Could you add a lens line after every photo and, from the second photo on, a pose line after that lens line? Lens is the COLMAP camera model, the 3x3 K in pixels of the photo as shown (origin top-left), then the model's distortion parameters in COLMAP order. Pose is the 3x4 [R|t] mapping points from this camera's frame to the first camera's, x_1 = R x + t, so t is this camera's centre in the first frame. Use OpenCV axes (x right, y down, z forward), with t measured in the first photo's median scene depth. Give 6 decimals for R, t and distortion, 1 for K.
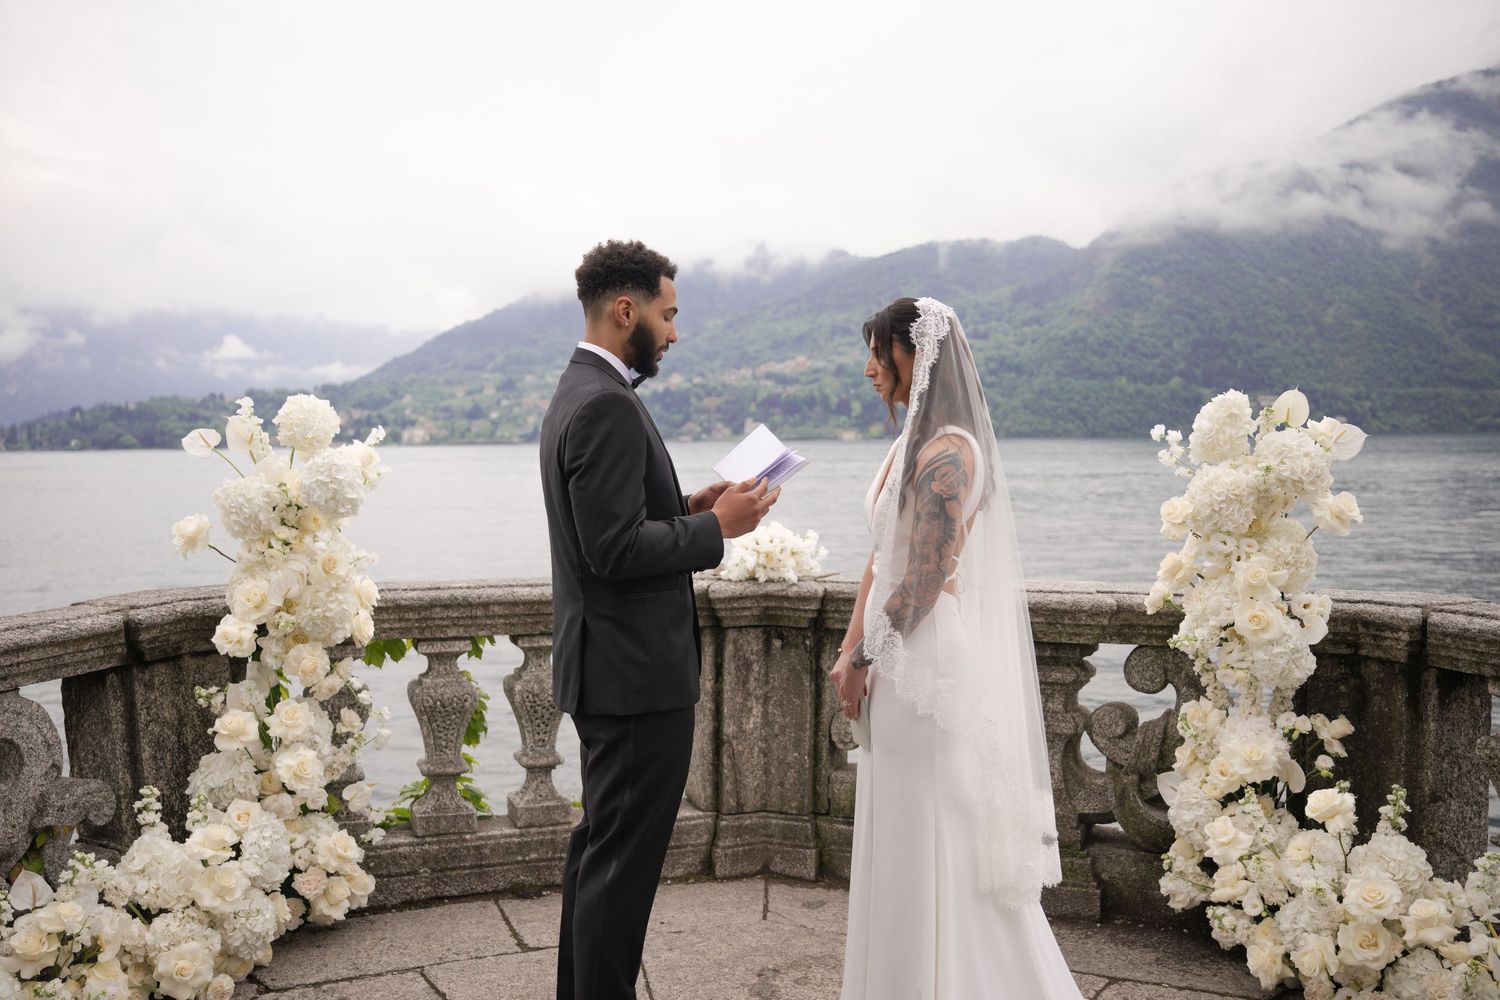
lens RADIAL K [[1370.9, 0, 711.7], [0, 1370.9, 530.5], [0, 0, 1]] dist [-0.054623, 0.077458]
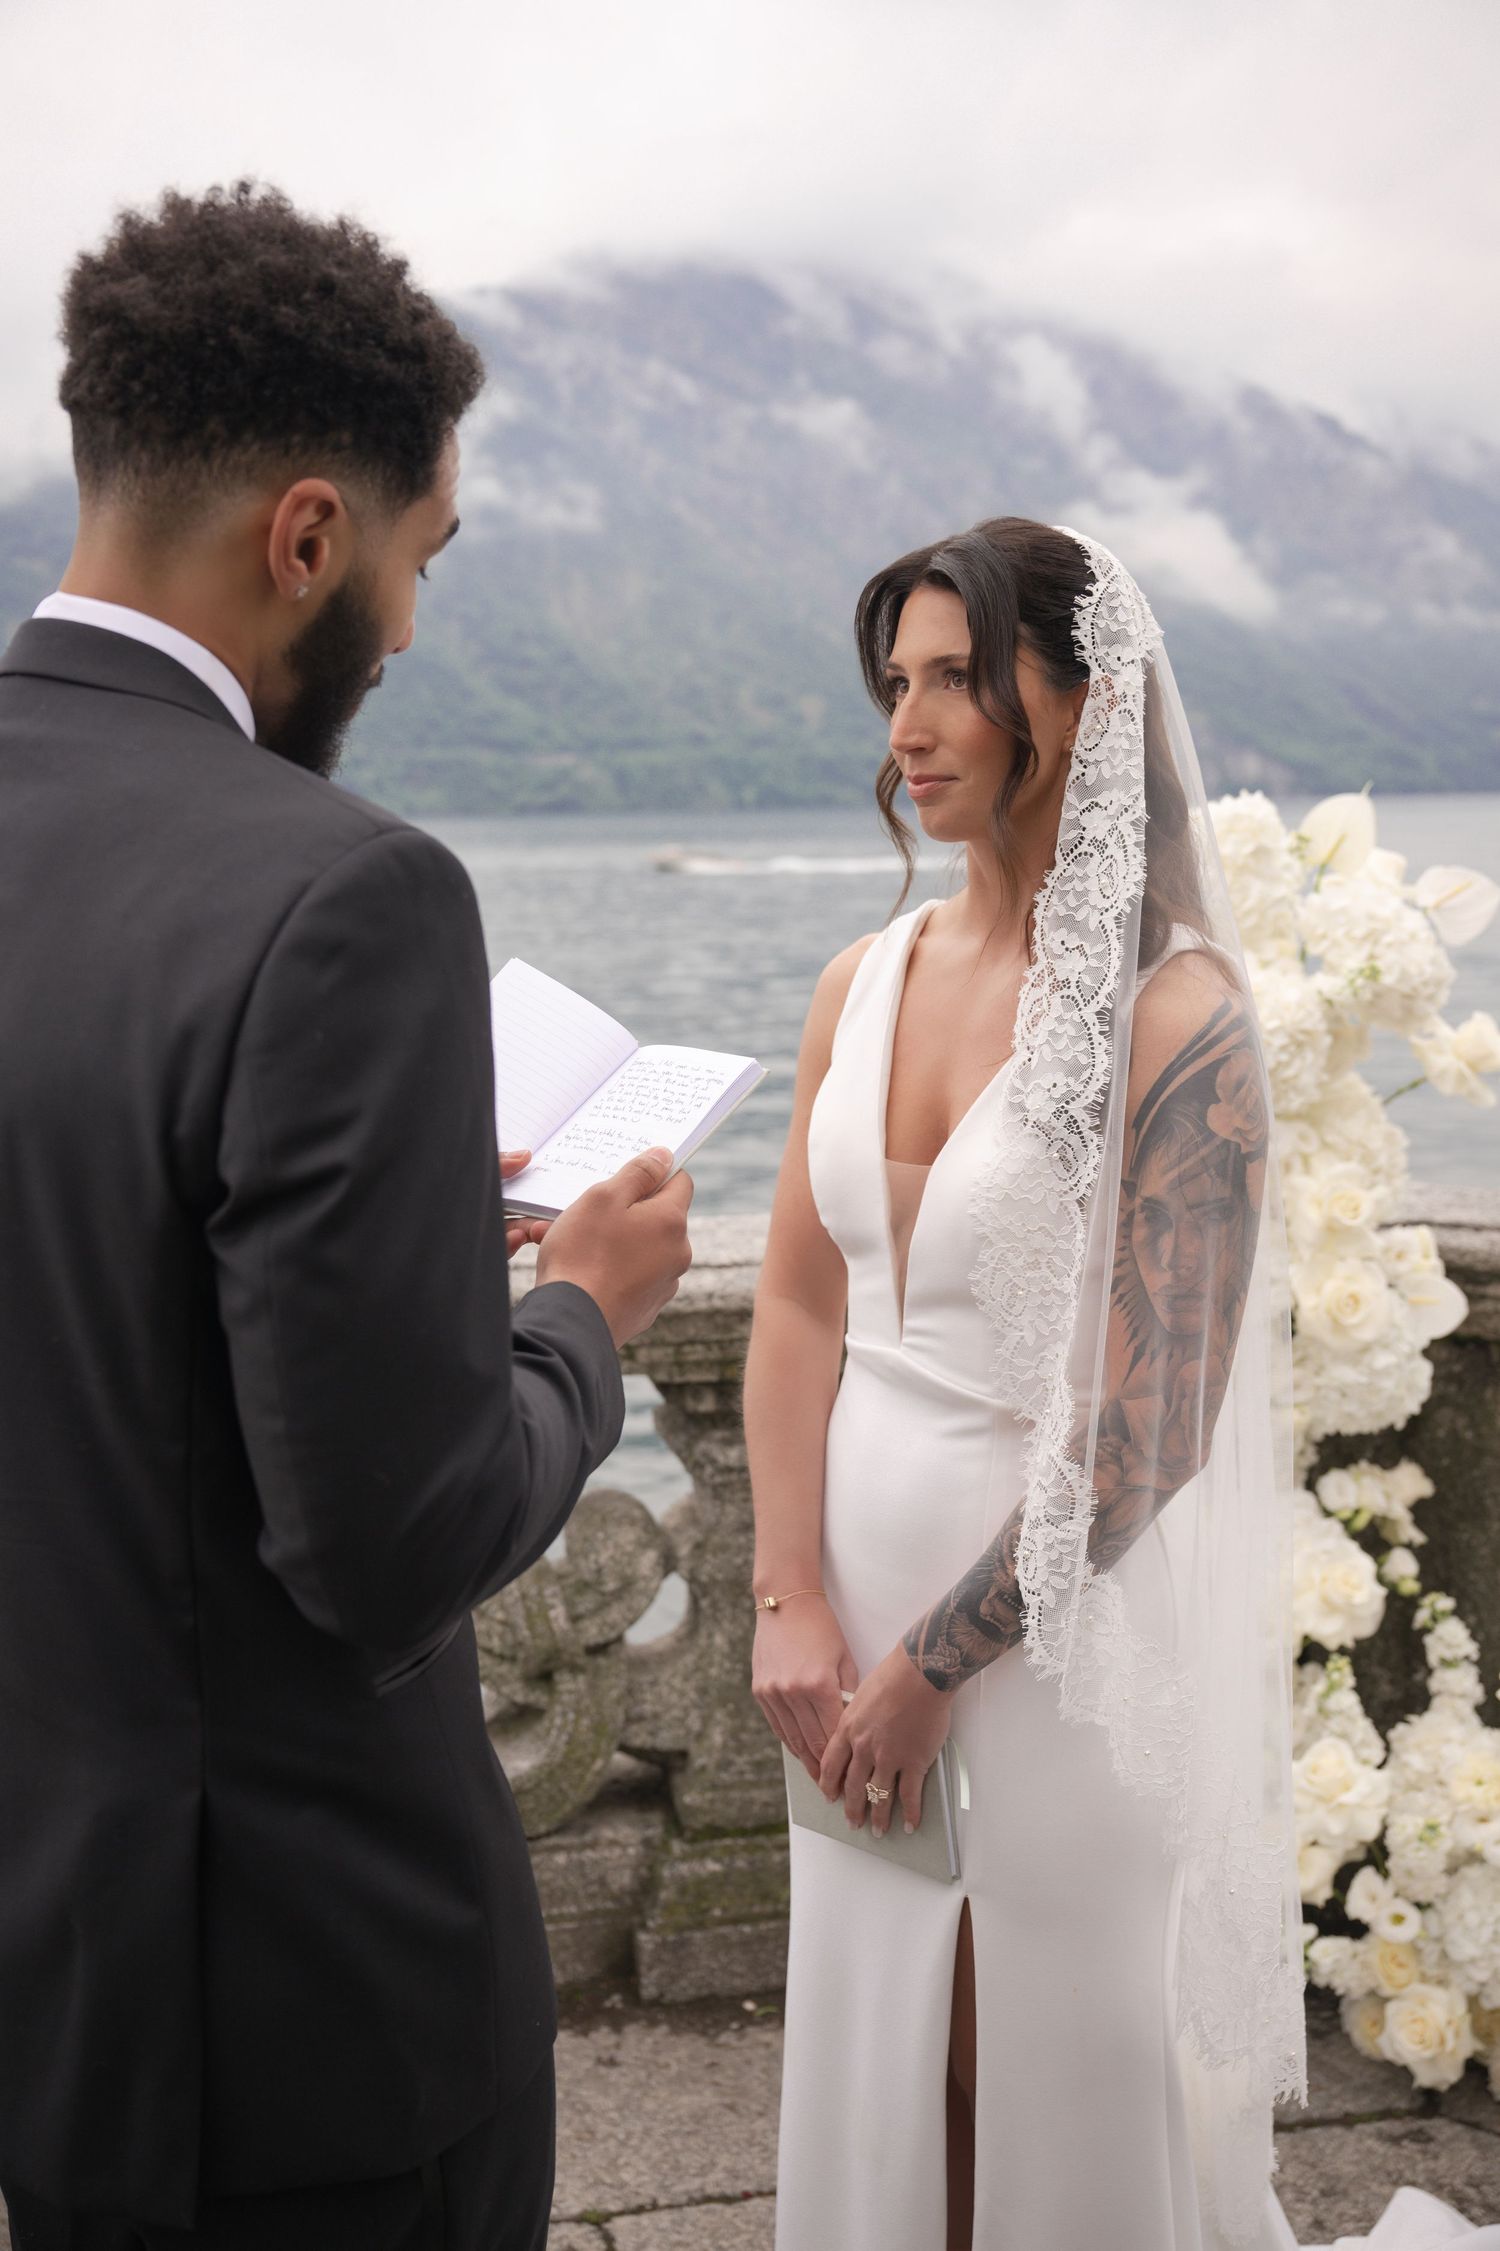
lens RADIAL K [[2161.1, 0, 758.0], [0, 2161.1, 1154.7], [0, 0, 1]] dist [0.026456, 0.000000]
pose [[0.809161, -0.094513, 0.579936, -0.148714], [0.046095, 0.994147, 0.097704, -0.053403], [-0.585777, -0.052326, 0.808782, 0.443005]]
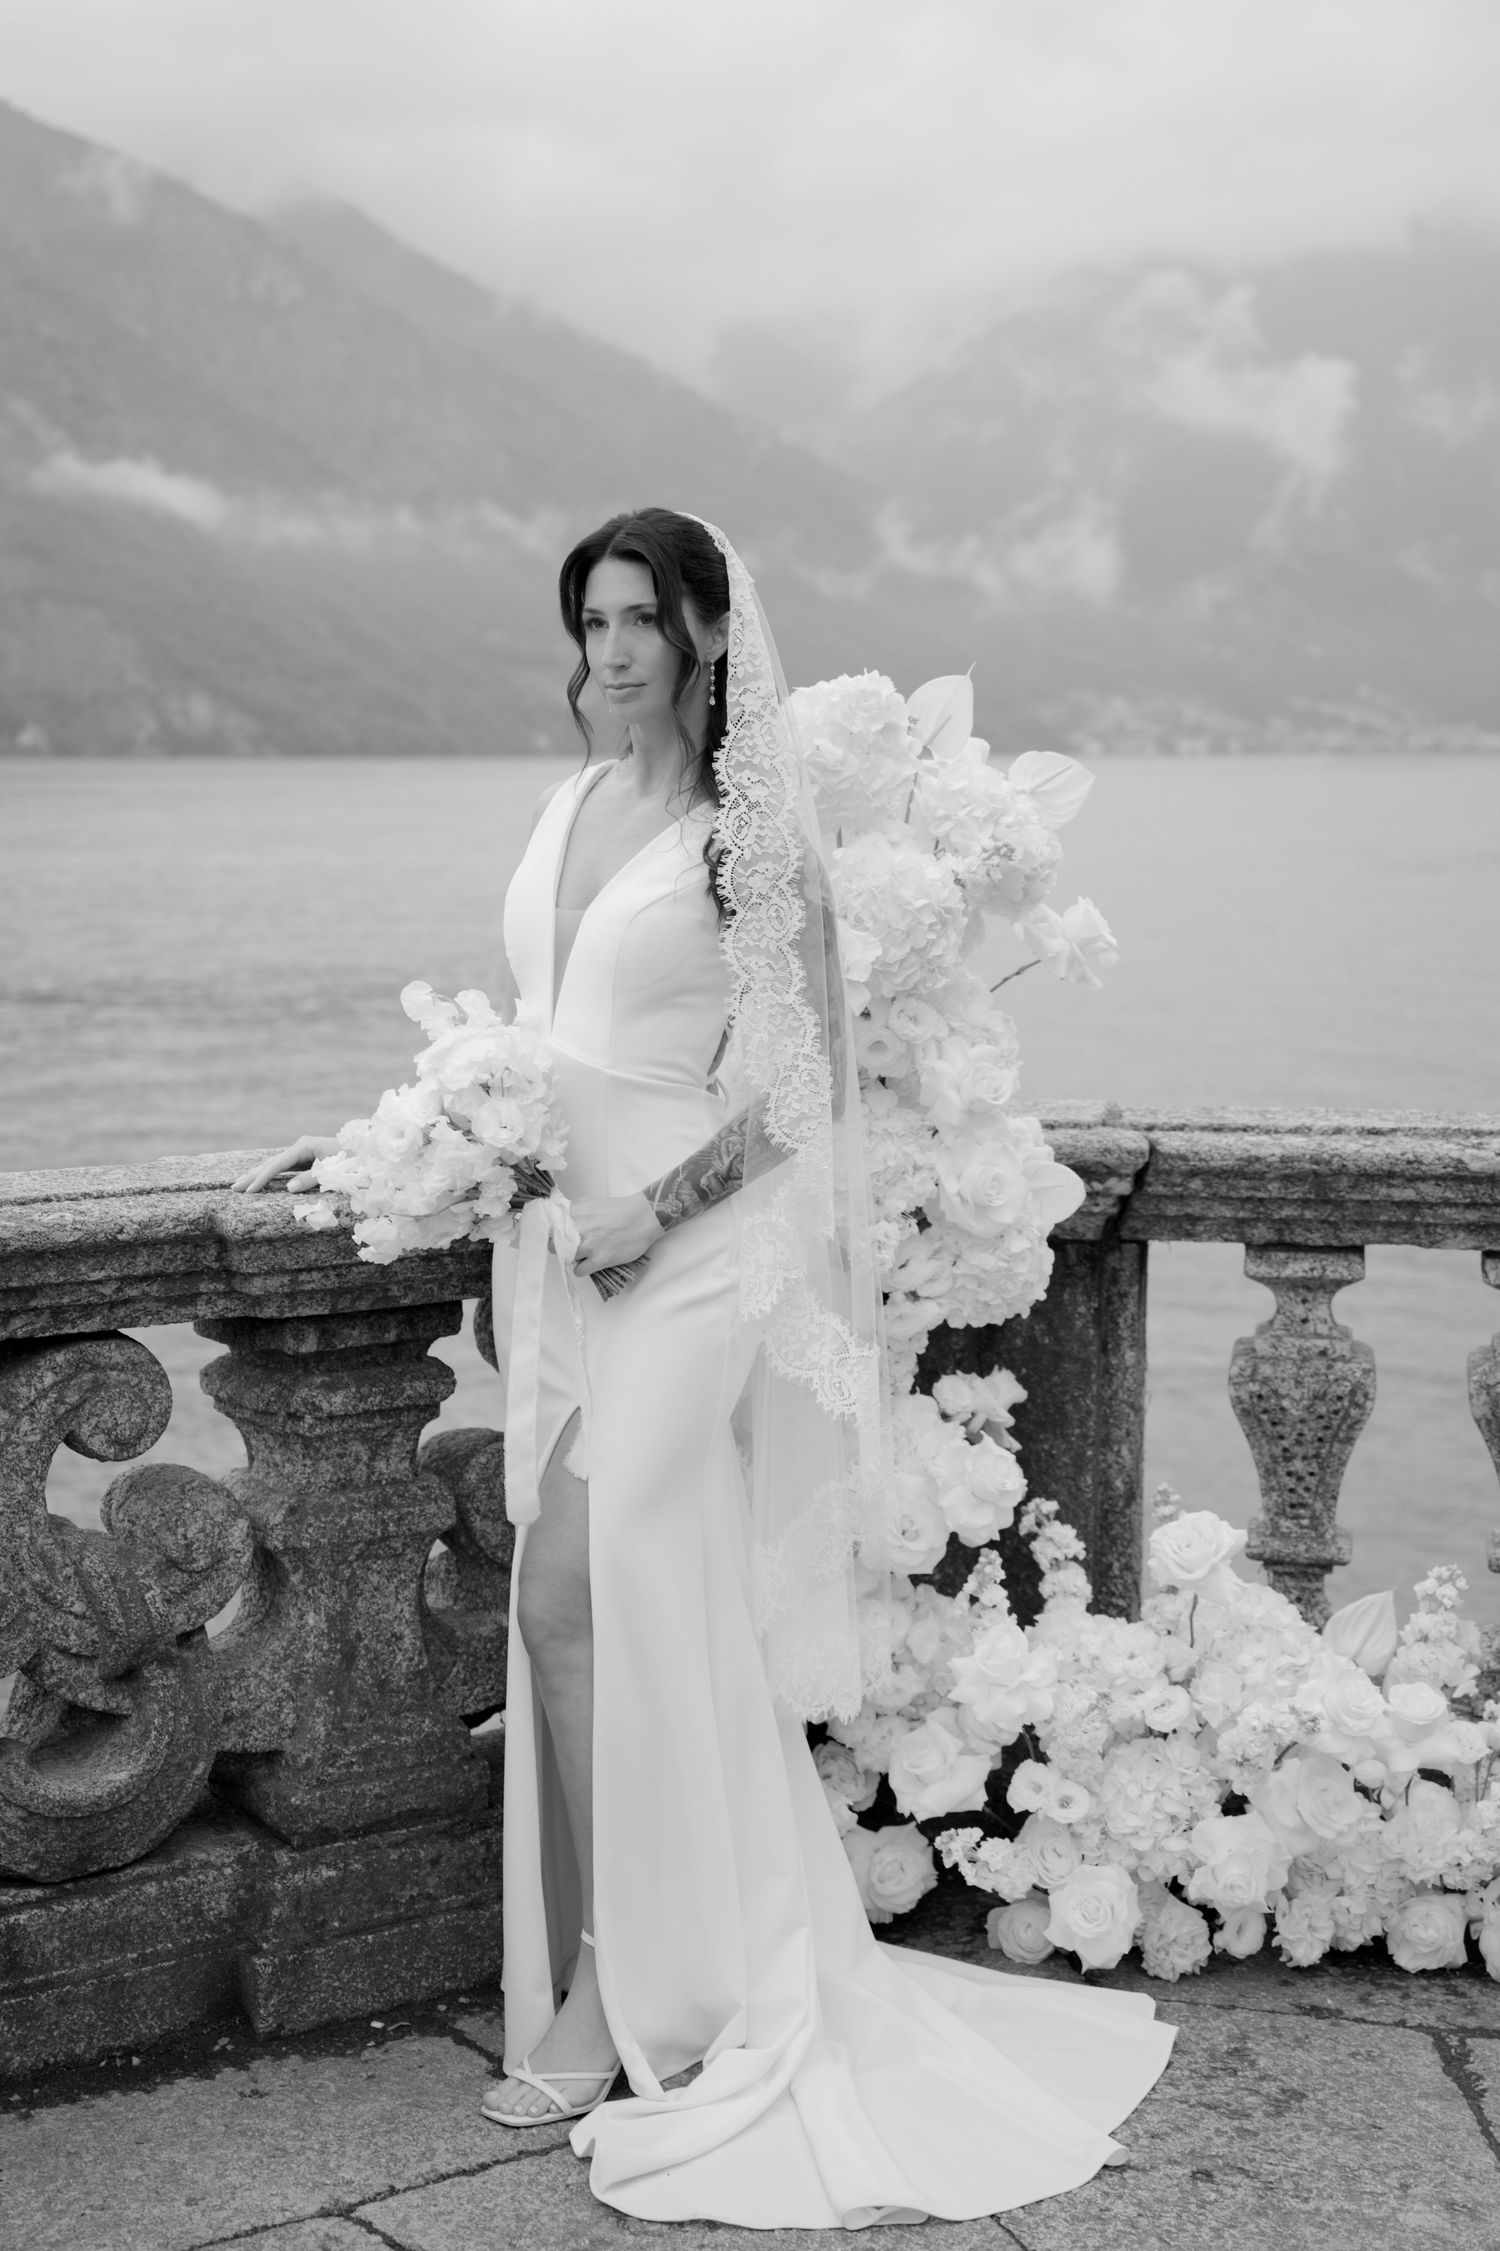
lens RADIAL K [[3005.6, 0, 712.0], [0, 3005.6, 1181.7], [0, 0, 1]] dist [0.103518, 0.000000]
pose [[0.523303, -0.105456, 0.845596, -0.416238], [0.050134, 0.994404, 0.092988, -0.027893], [-0.850671, -0.006268, 0.525662, 0.461105]]
